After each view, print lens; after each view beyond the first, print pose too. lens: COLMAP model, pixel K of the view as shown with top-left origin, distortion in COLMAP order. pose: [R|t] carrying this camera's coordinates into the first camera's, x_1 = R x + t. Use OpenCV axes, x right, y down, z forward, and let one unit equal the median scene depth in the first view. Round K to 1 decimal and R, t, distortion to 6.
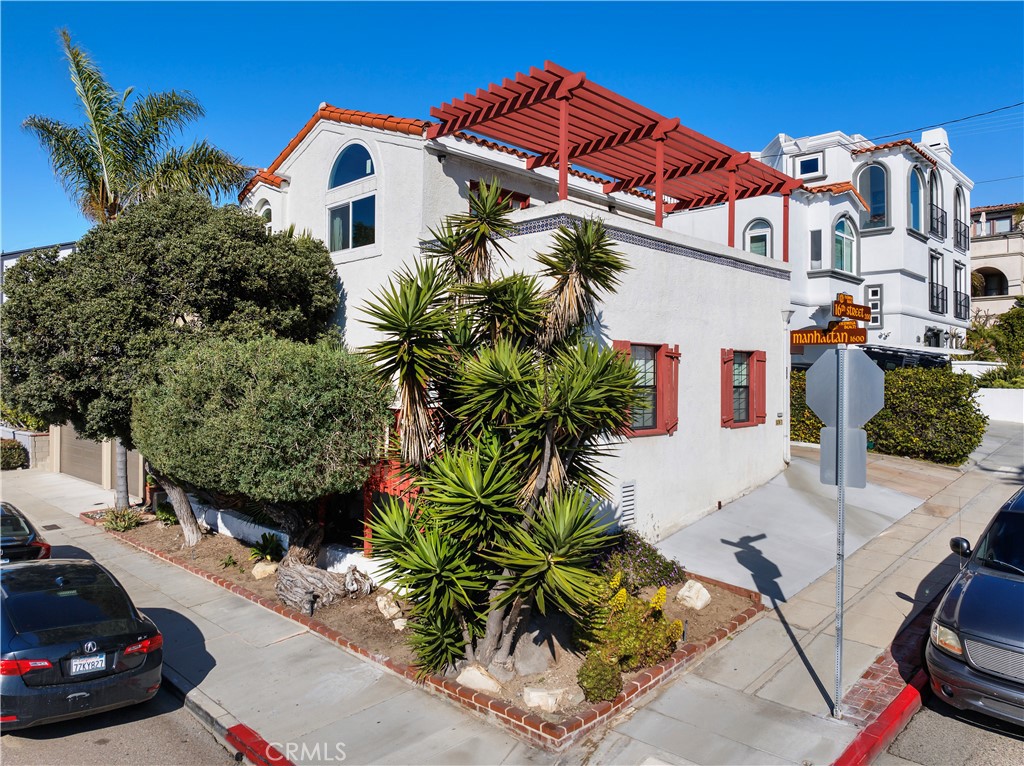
lens RADIAL K [[722.0, 0, 512.0], [0, 722.0, 383.0], [0, 0, 1]] dist [-0.041297, -0.003174]
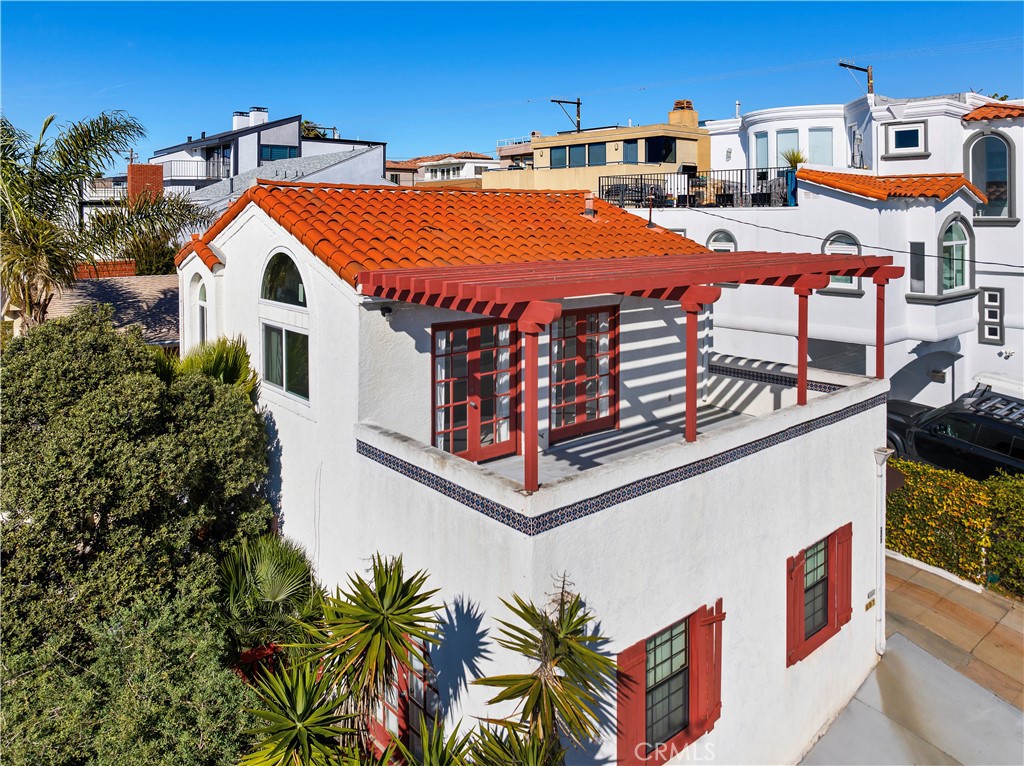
lens RADIAL K [[748.4, 0, 513.7], [0, 748.4, 226.5], [0, 0, 1]] dist [-0.032168, -0.001675]
pose [[0.996489, -0.010075, -0.083116, 0.080750], [0.010288, 0.999945, 0.002146, -0.351963], [0.083089, -0.002993, 0.996538, 0.236047]]
